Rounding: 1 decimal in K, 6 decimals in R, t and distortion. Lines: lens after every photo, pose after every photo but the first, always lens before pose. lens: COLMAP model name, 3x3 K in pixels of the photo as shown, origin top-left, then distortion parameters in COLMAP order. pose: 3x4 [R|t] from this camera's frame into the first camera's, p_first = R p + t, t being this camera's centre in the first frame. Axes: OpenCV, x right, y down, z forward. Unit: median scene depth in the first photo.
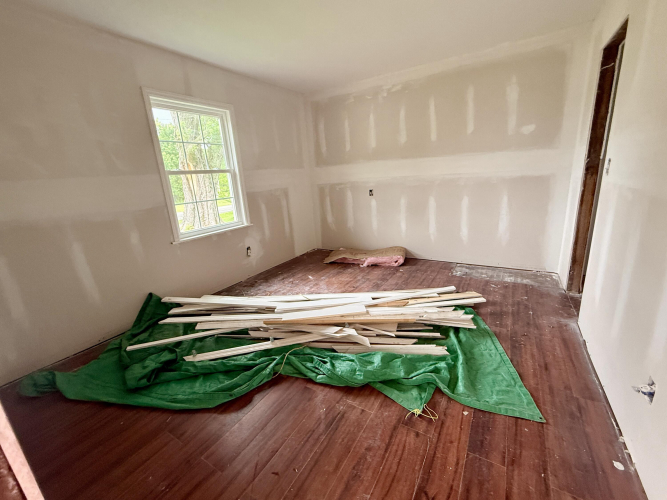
lens RADIAL K [[280.7, 0, 334.1], [0, 280.7, 249.8], [0, 0, 1]] dist [-0.000787, 0.000007]
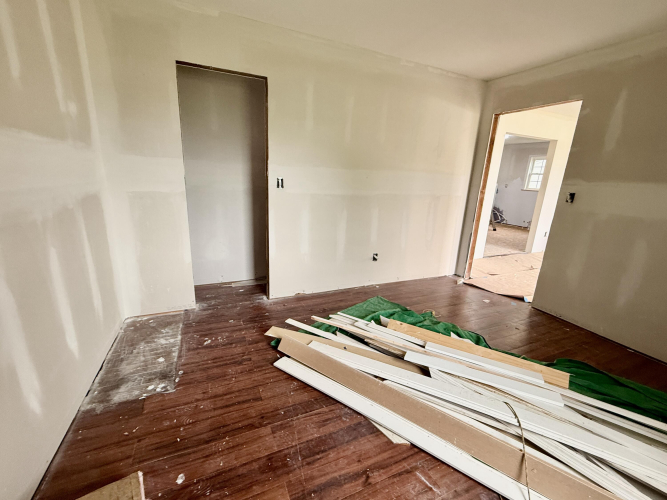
lens RADIAL K [[280.7, 0, 333.0], [0, 280.7, 249.2], [0, 0, 1]] dist [-0.000787, 0.000007]
pose [[-0.818987, -0.121774, 0.560741, -0.067321], [0.155396, 0.893636, 0.421031, -0.315479], [-0.552369, 0.431956, -0.712953, 1.144239]]
